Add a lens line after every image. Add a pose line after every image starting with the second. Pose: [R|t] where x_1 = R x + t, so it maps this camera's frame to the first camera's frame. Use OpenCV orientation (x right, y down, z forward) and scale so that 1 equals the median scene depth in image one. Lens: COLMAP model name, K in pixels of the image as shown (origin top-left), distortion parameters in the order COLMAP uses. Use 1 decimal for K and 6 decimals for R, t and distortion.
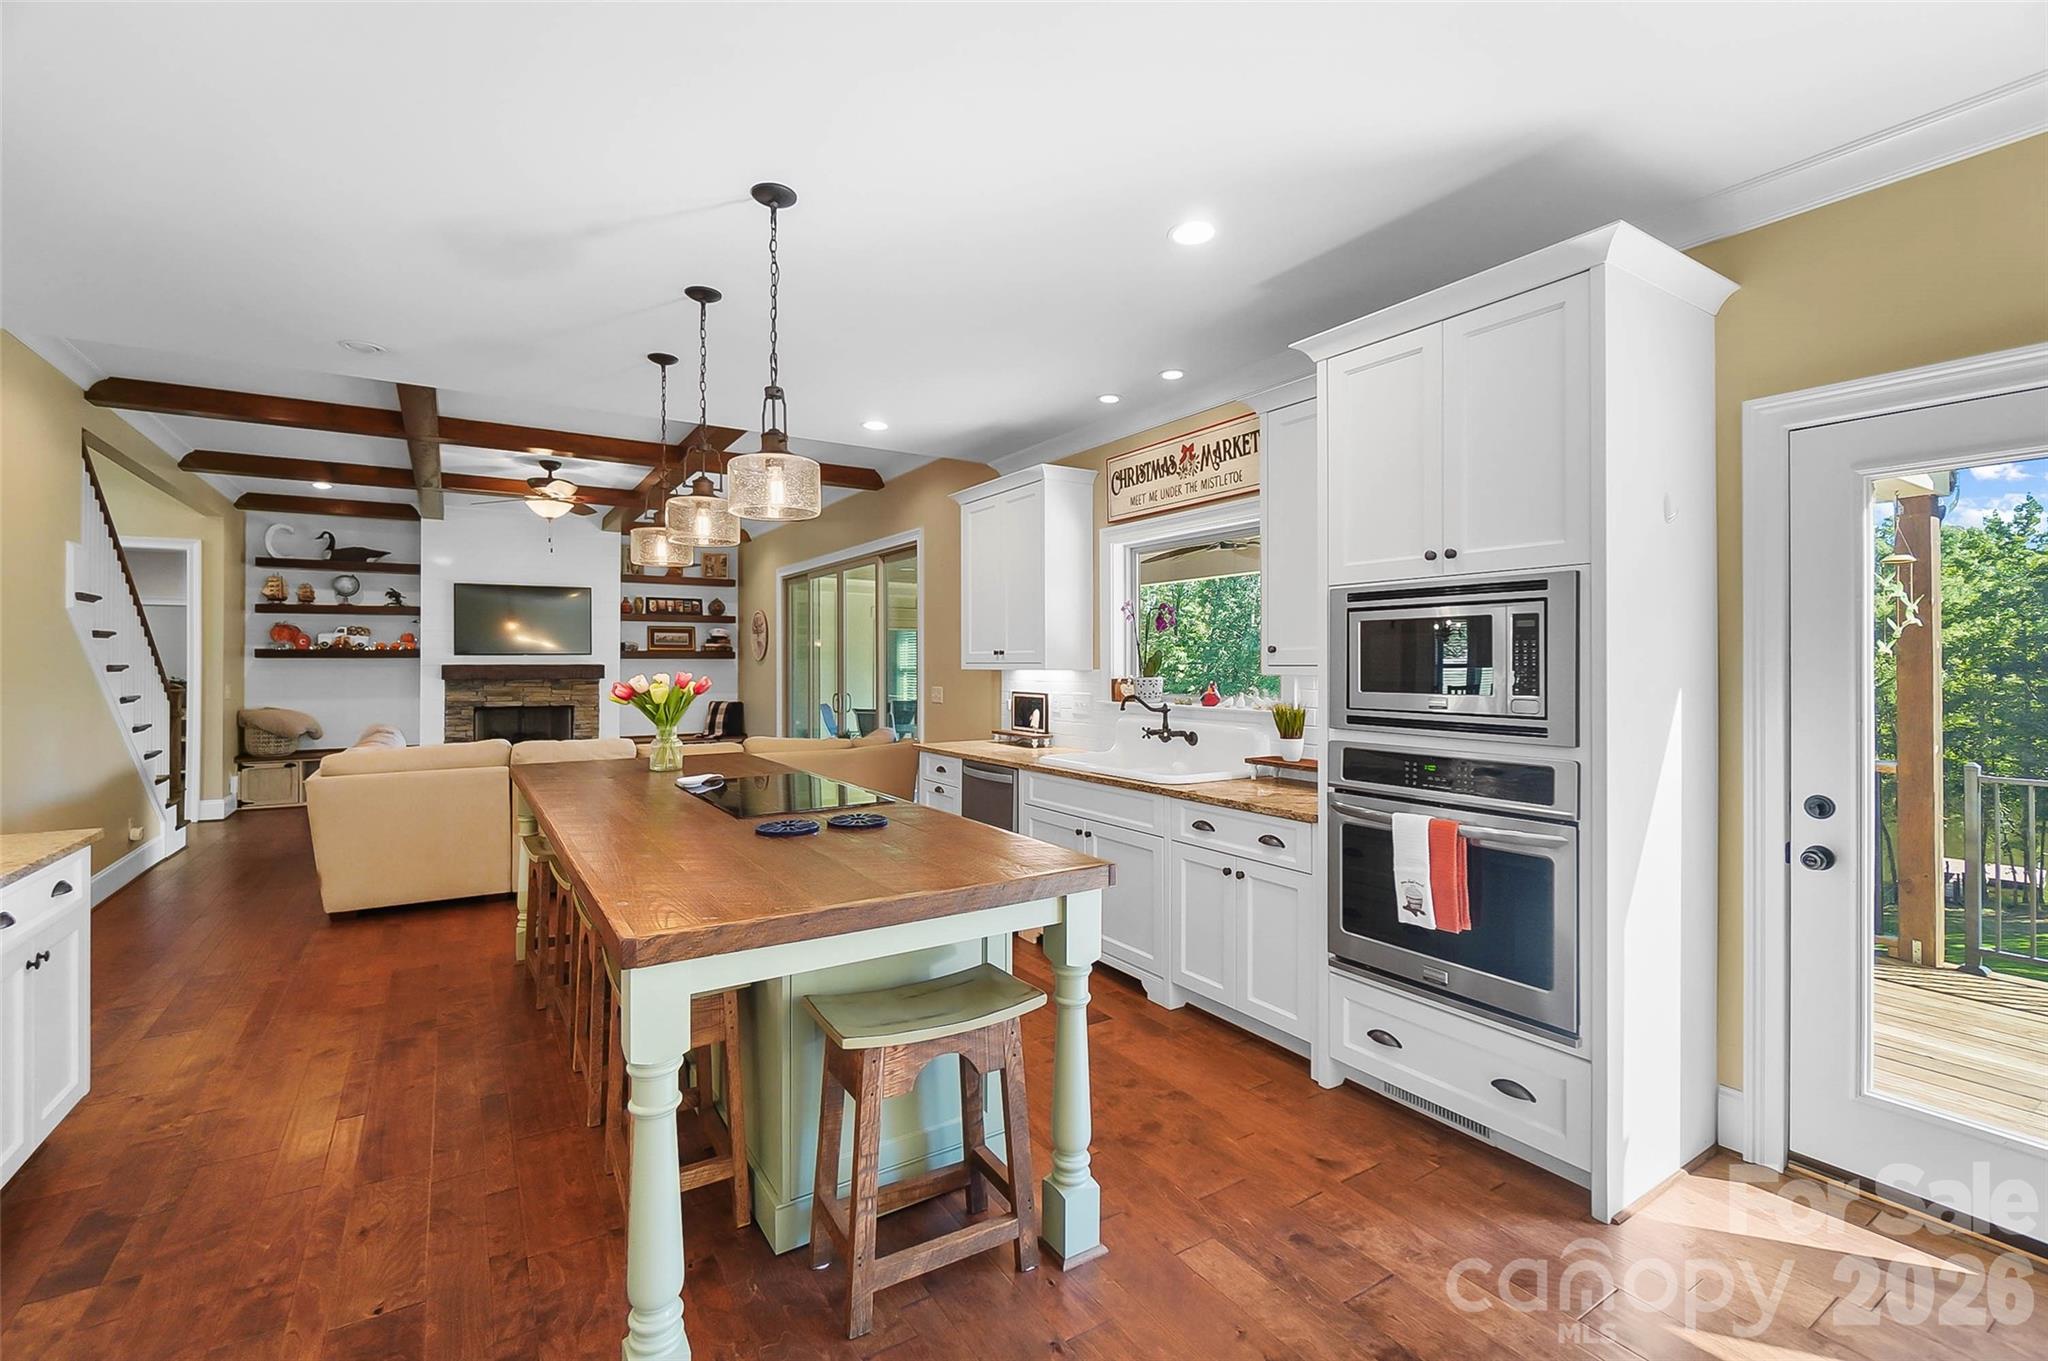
lens RADIAL K [[889.3, 0, 1022.5], [0, 889.3, 662.0], [0, 0, 1]] dist [0.000775, -0.001364]
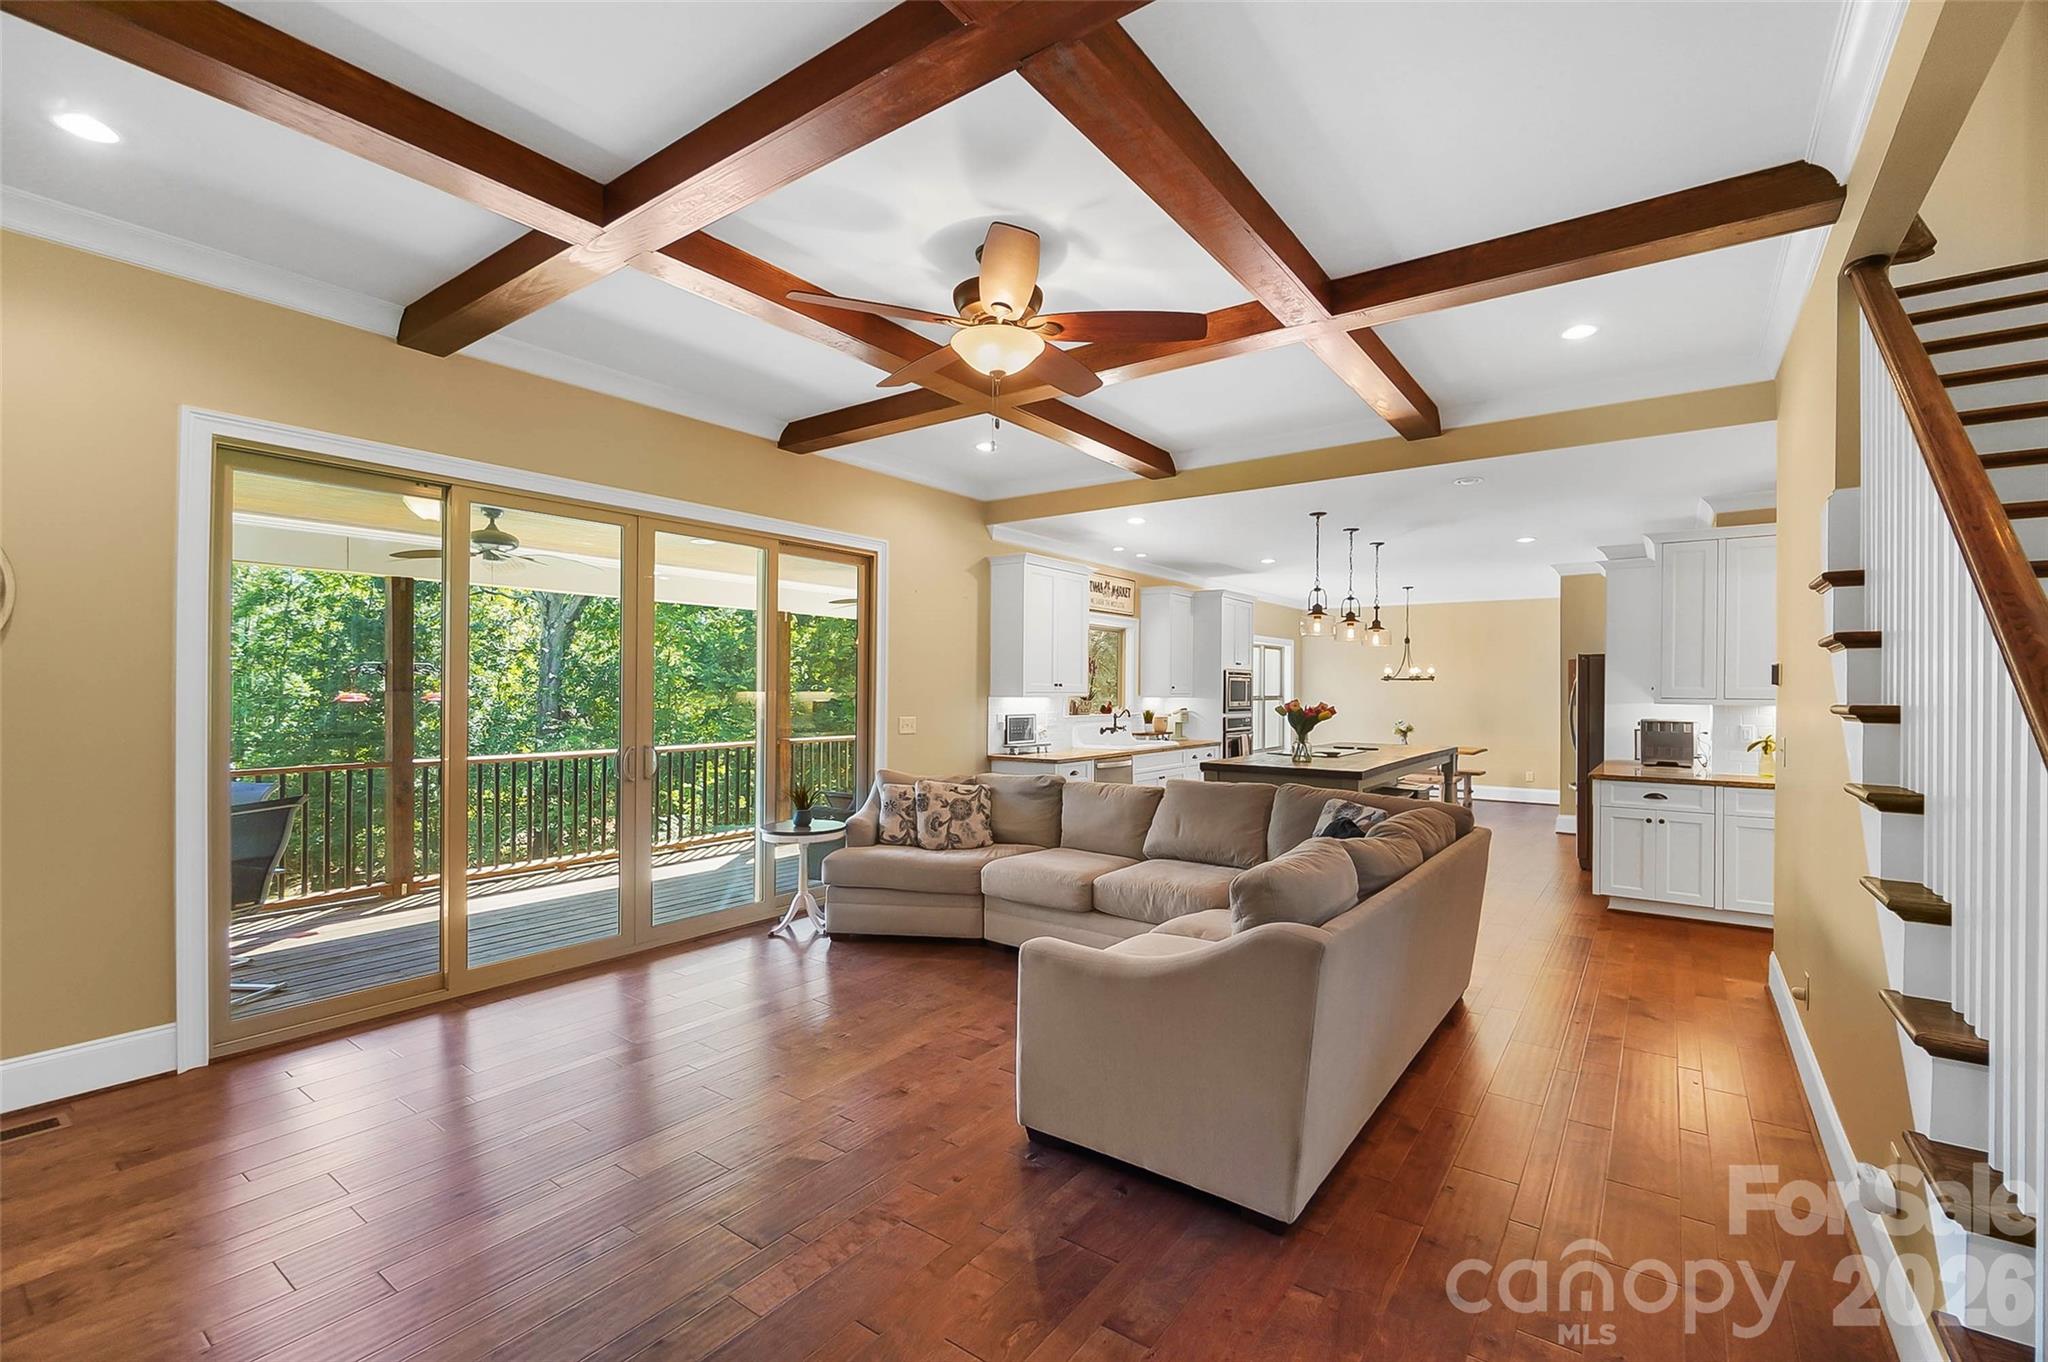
lens RADIAL K [[889.3, 0, 1016.3], [0, 889.3, 694.0], [0, 0, 1]] dist [0.000775, -0.001364]
pose [[-0.360841, -0.004129, 0.932618, -0.944572], [-0.006881, 0.999975, 0.001765, 0.001459], [-0.932602, -0.005781, -0.360860, 1.138945]]
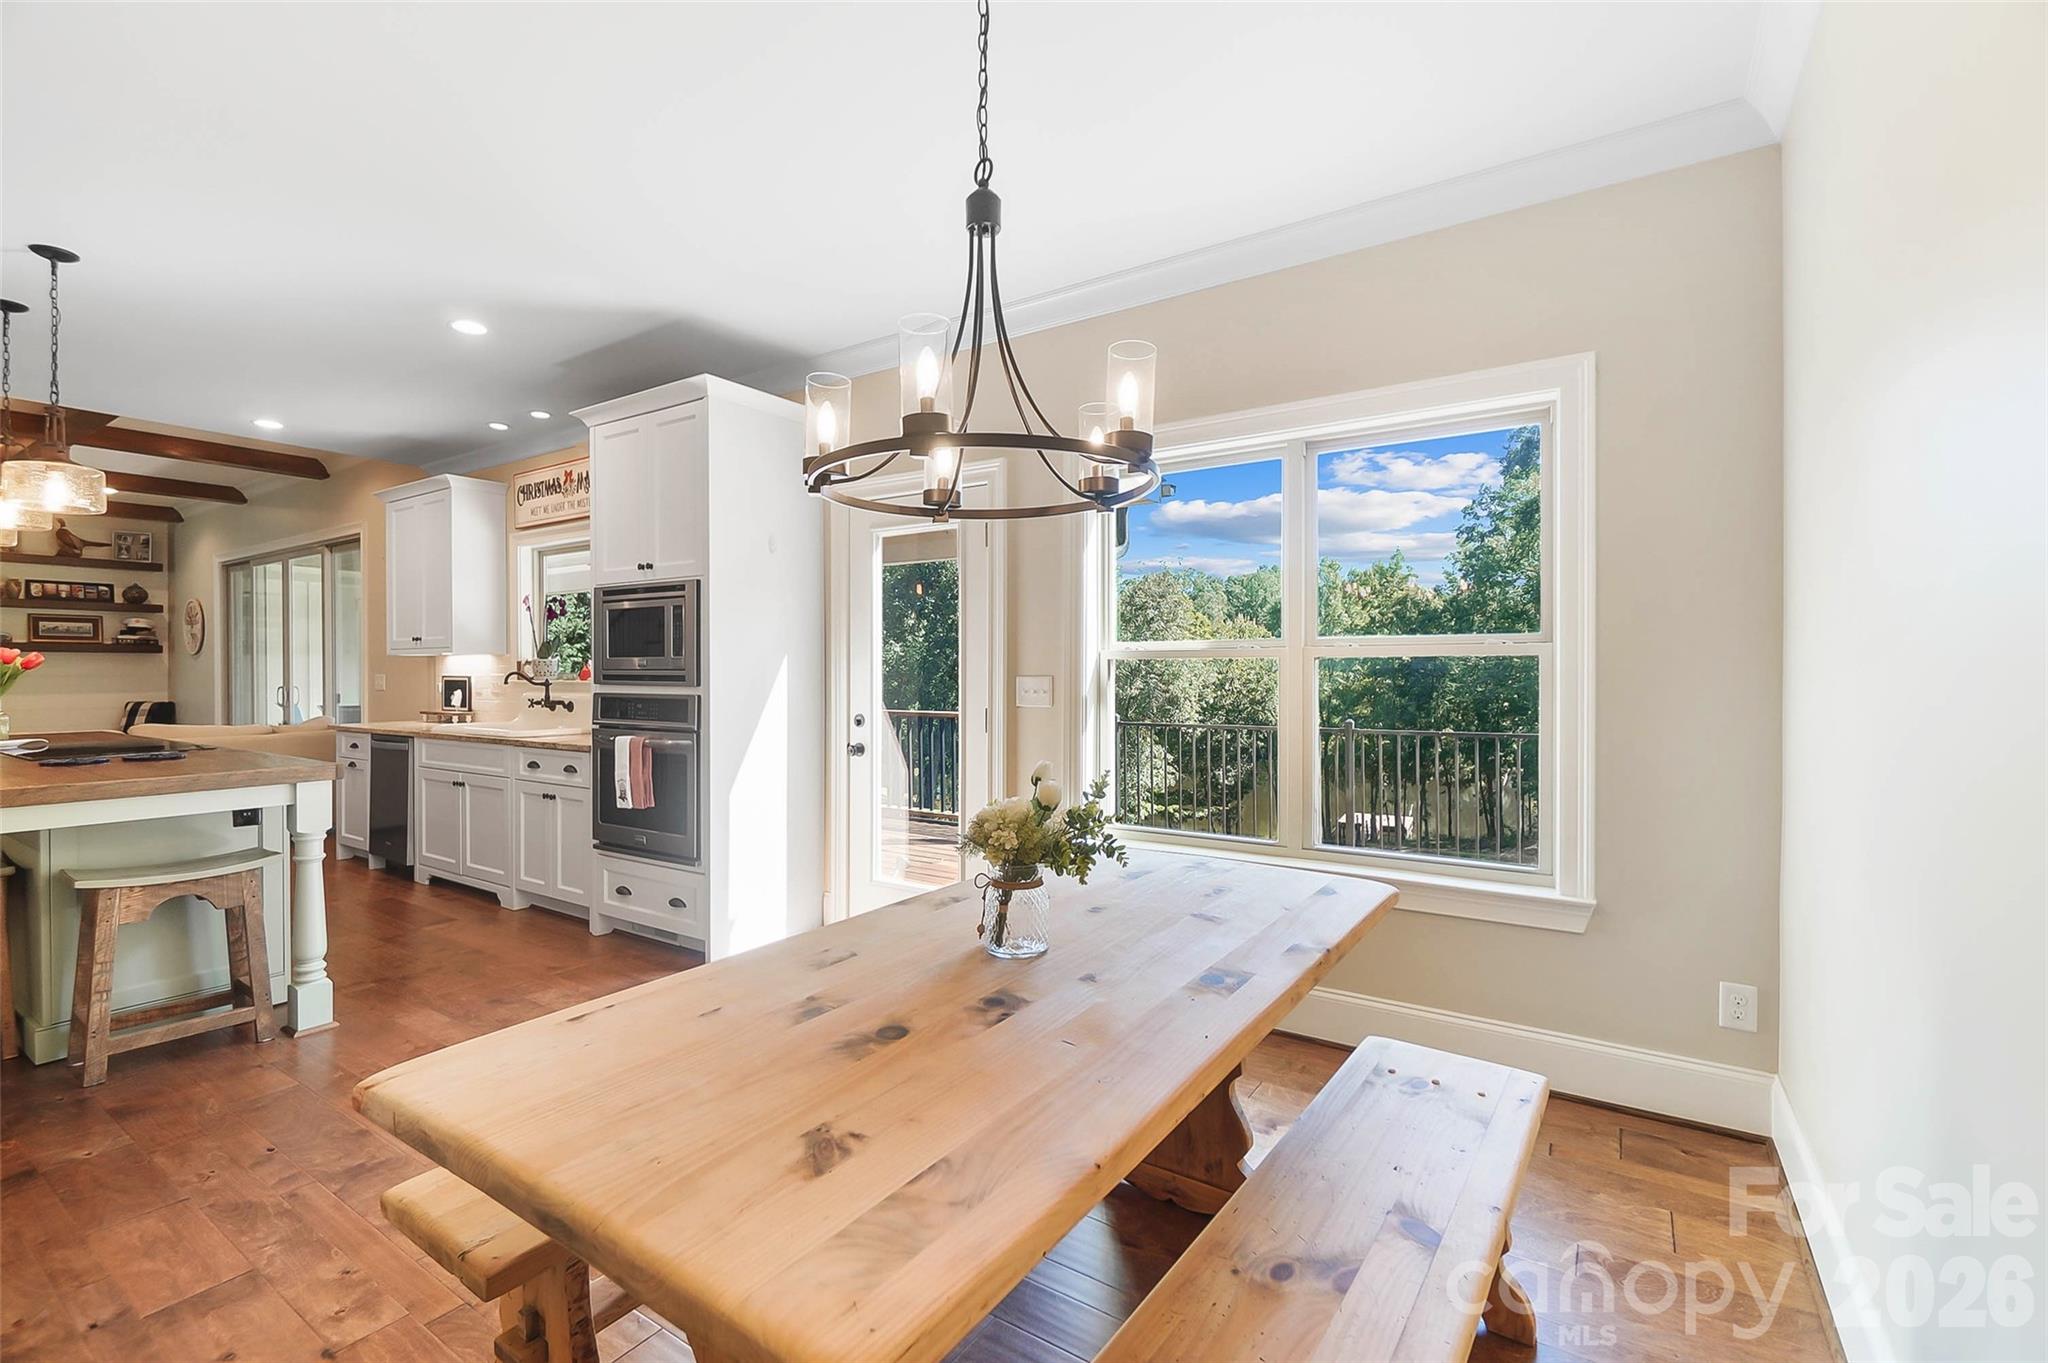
lens RADIAL K [[889.3, 0, 1014.3], [0, 889.3, 677.0], [0, 0, 1]] dist [0.000775, -0.001364]
pose [[0.916725, -0.002803, 0.399508, 0.156161], [-0.000239, 0.999971, 0.007564, 0.020653], [-0.399518, -0.007030, 0.916698, -0.233983]]
